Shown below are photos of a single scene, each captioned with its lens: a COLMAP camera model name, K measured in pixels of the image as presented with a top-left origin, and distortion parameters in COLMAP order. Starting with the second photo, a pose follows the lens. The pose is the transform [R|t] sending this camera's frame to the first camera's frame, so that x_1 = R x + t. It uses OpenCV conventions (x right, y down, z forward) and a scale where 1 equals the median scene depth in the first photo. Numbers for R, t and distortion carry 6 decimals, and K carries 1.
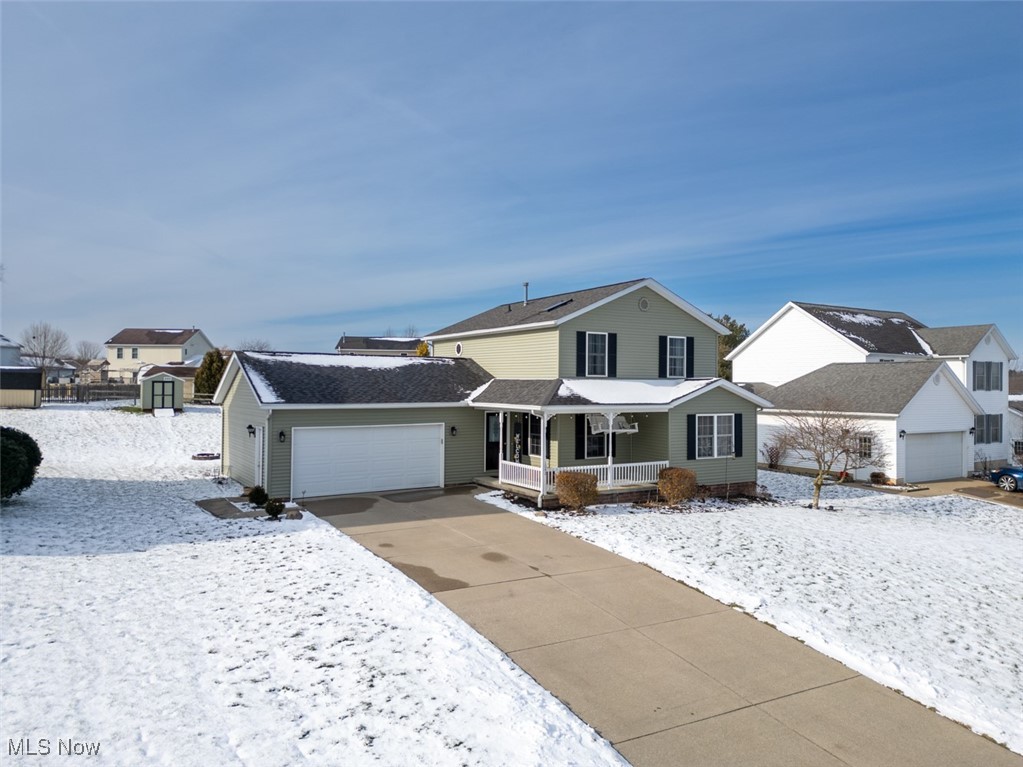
lens RADIAL K [[698.3, 0, 520.3], [0, 698.3, 379.6], [0, 0, 1]] dist [0.035962, -0.007425]
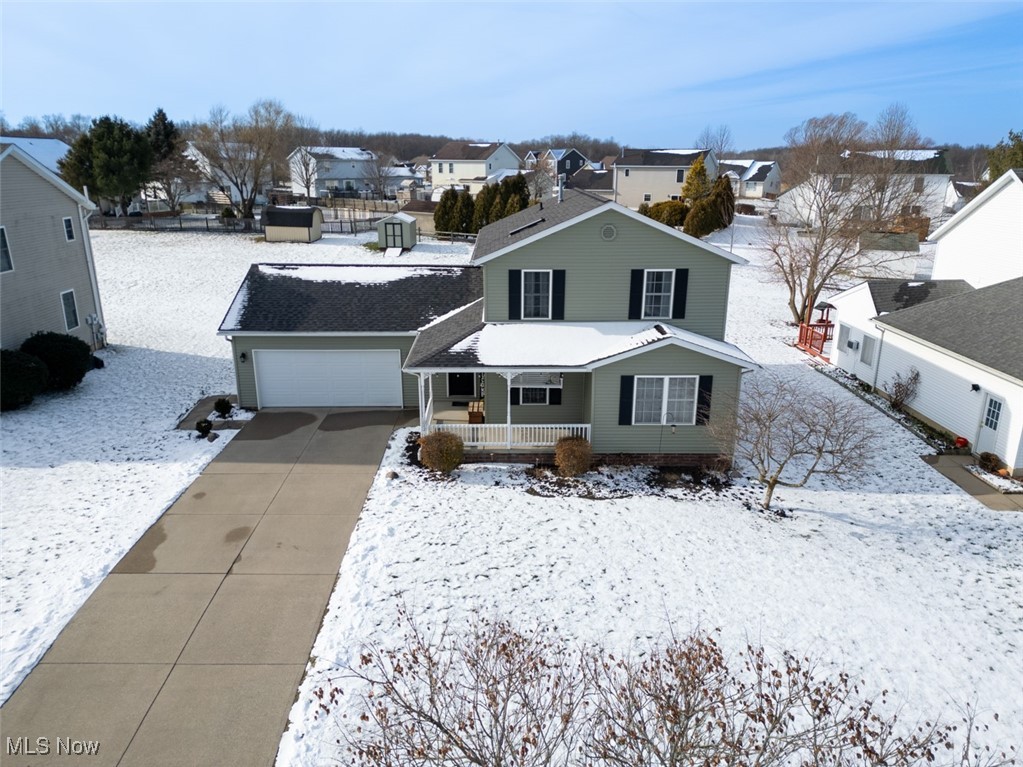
lens RADIAL K [[698.3, 0, 516.2], [0, 698.3, 378.5], [0, 0, 1]] dist [0.035962, -0.007425]
pose [[0.865635, 0.145979, -0.478921, 0.523205], [0.001425, 0.955829, 0.293920, -0.193398], [0.500673, -0.255110, 0.827192, 0.218360]]
